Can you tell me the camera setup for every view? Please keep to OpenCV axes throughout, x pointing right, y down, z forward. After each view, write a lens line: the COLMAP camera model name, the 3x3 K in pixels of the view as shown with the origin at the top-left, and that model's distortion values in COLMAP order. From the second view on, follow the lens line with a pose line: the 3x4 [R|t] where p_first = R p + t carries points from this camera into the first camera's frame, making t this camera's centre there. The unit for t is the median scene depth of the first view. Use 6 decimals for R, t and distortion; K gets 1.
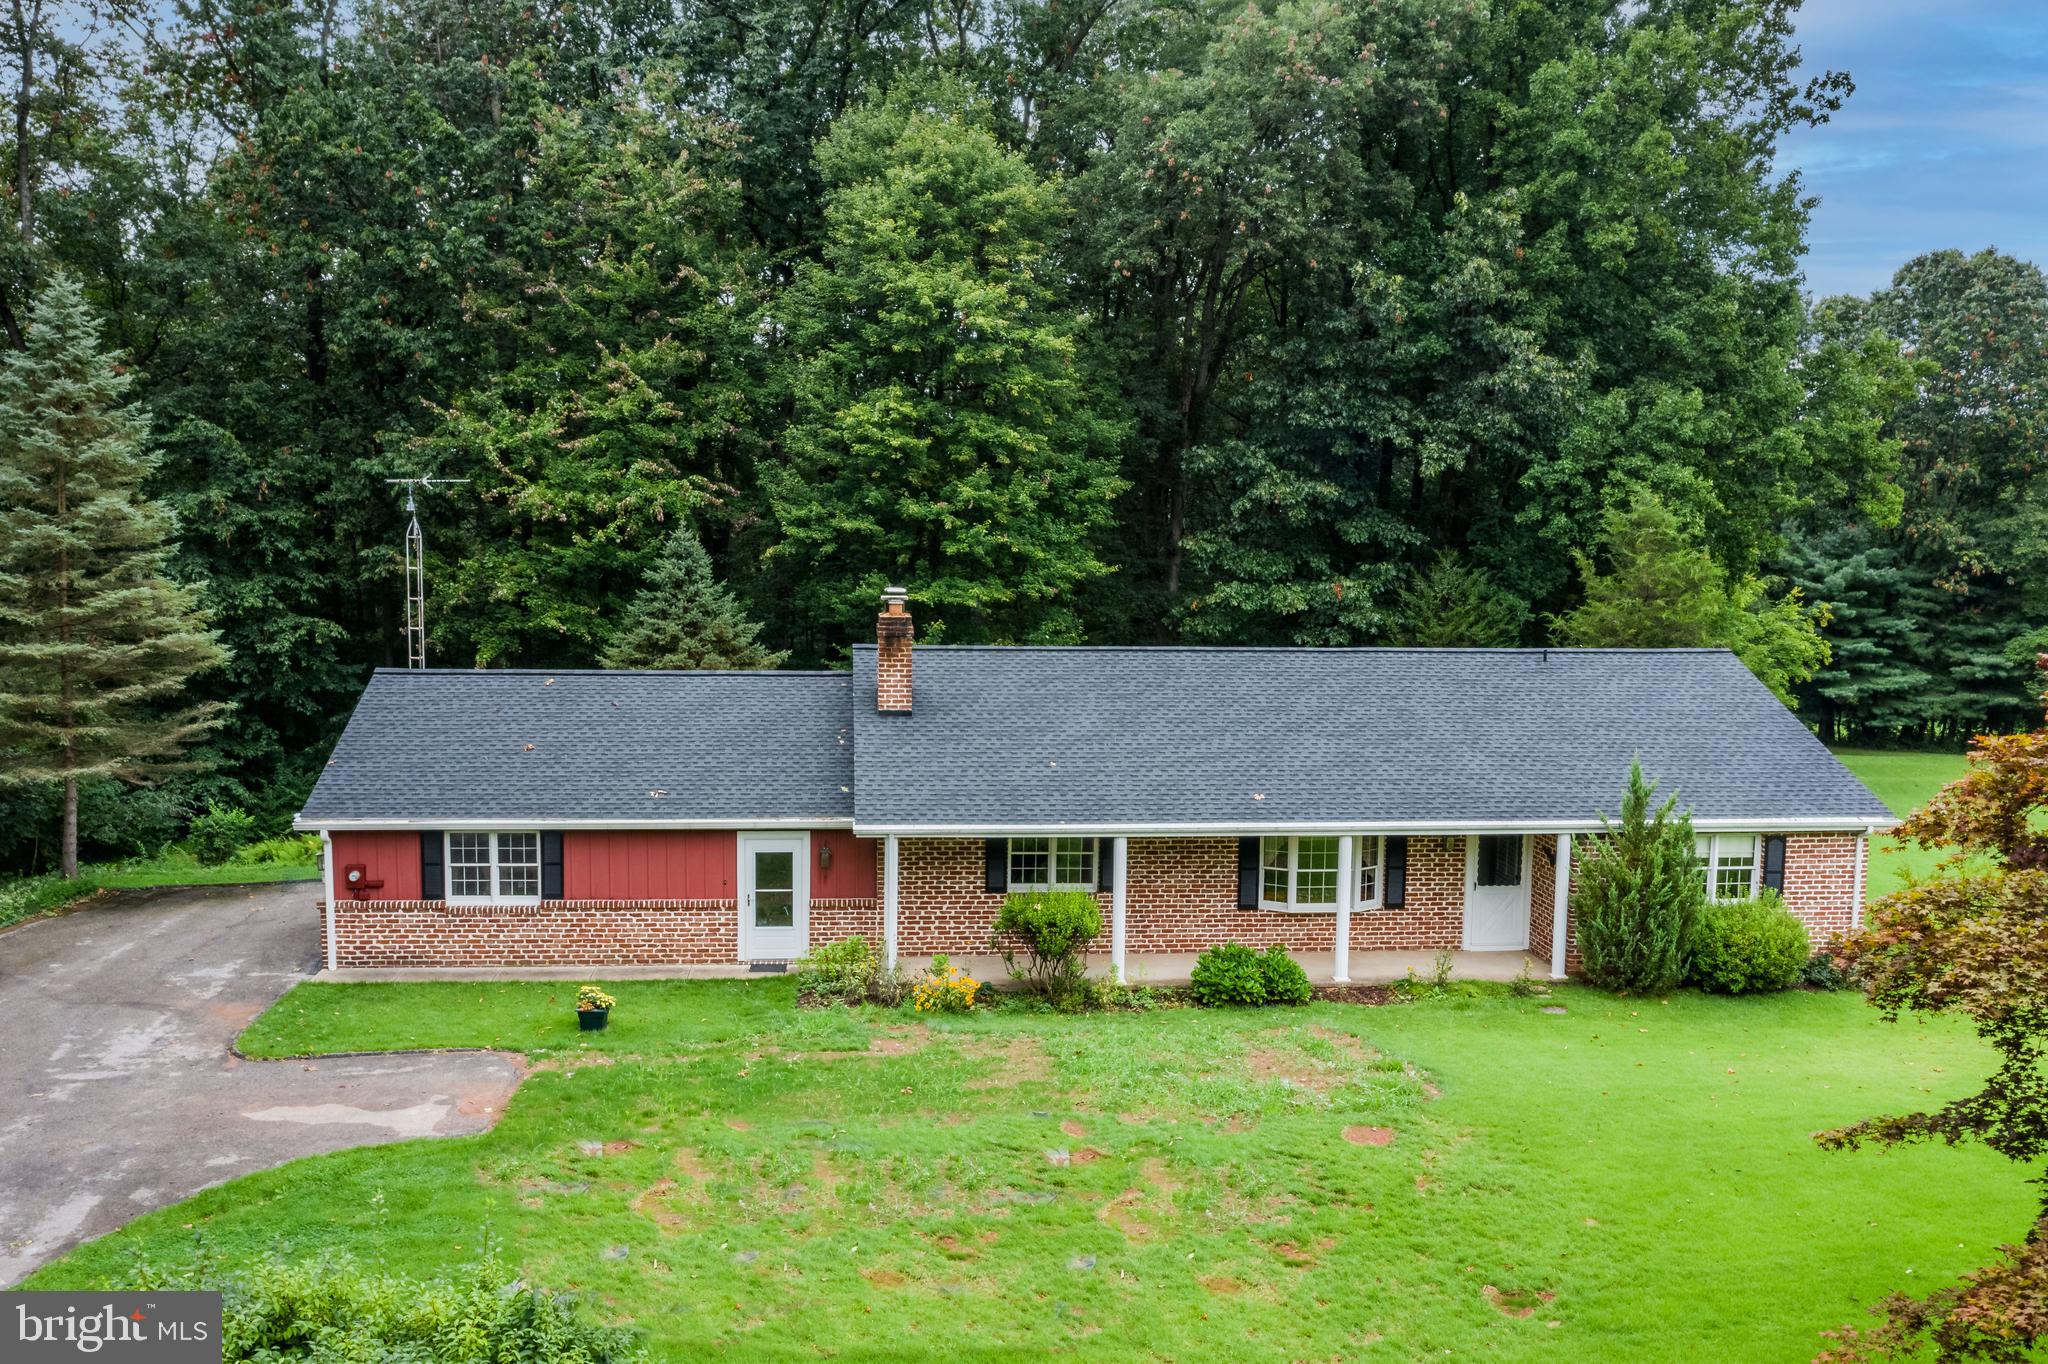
lens RADIAL K [[1654.6, 0, 1004.5], [0, 1654.6, 683.8], [0, 0, 1]] dist [-0.020466, 0.002176]
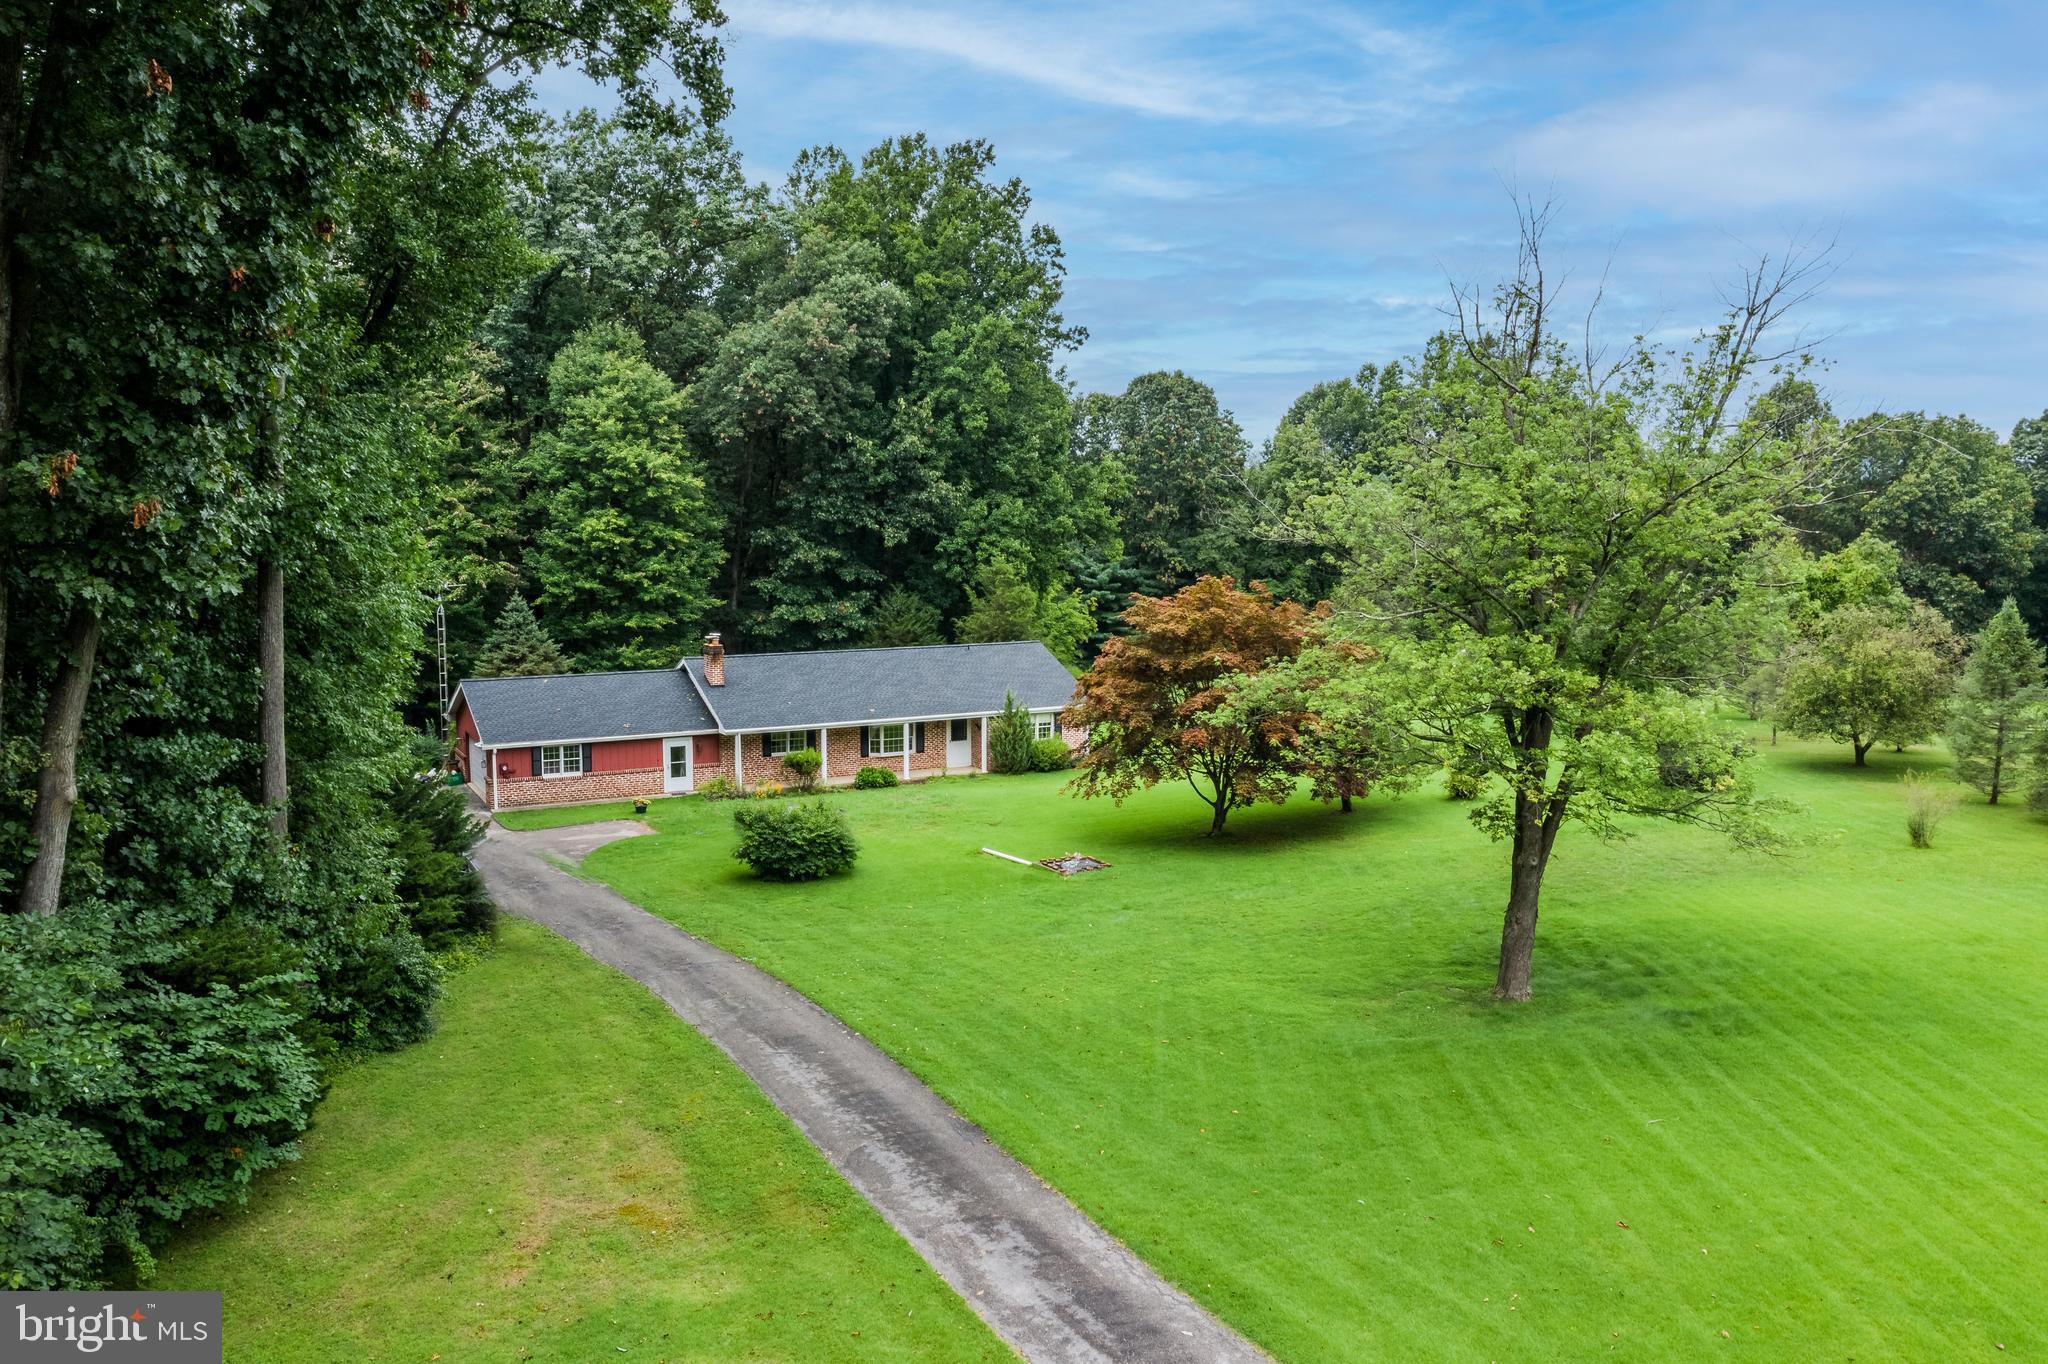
lens RADIAL K [[1618.1, 0, 1020.4], [0, 1618.1, 677.7], [0, 0, 1]] dist [-0.021219, 0.009813]
pose [[0.921802, -0.054020, 0.383878, -0.341982], [0.046558, 0.998503, 0.028712, -0.024945], [-0.384854, -0.008594, 0.922937, -0.807373]]
